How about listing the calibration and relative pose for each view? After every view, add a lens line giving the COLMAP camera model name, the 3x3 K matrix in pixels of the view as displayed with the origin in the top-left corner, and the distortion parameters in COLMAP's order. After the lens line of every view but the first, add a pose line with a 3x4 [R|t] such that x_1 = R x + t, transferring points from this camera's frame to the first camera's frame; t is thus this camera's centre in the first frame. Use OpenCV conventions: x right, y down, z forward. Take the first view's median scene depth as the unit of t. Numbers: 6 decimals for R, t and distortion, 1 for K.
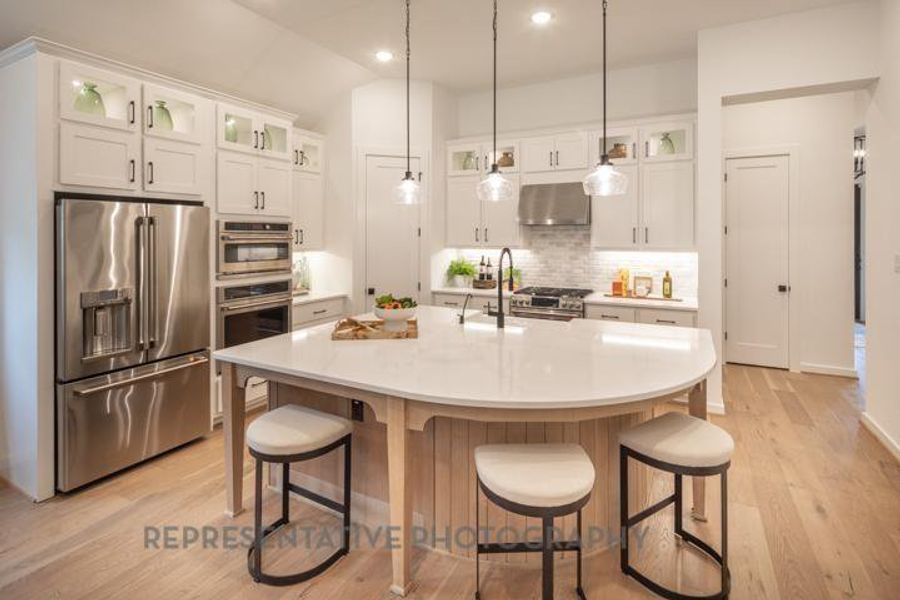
lens RADIAL K [[441.6, 0, 455.3], [0, 441.6, 235.2], [0, 0, 1]] dist [0.011128, -0.003631]
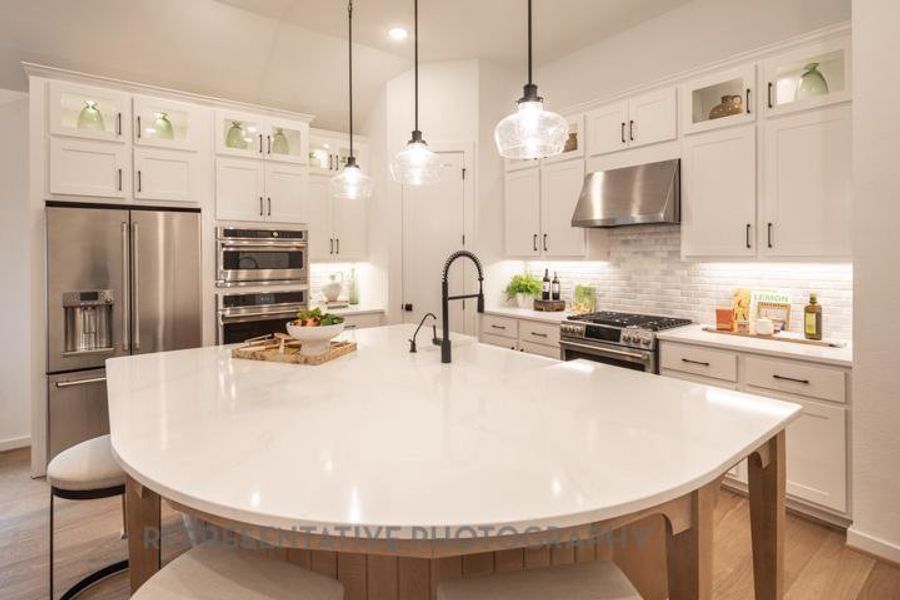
lens RADIAL K [[449.8, 0, 442.1], [0, 449.8, 256.5], [0, 0, 1]] dist [0.004879, -0.002127]
pose [[0.906283, -0.002549, -0.422663, 0.285800], [0.004097, 0.999988, 0.002755, 0.025831], [0.422651, -0.004229, 0.906283, 0.242379]]
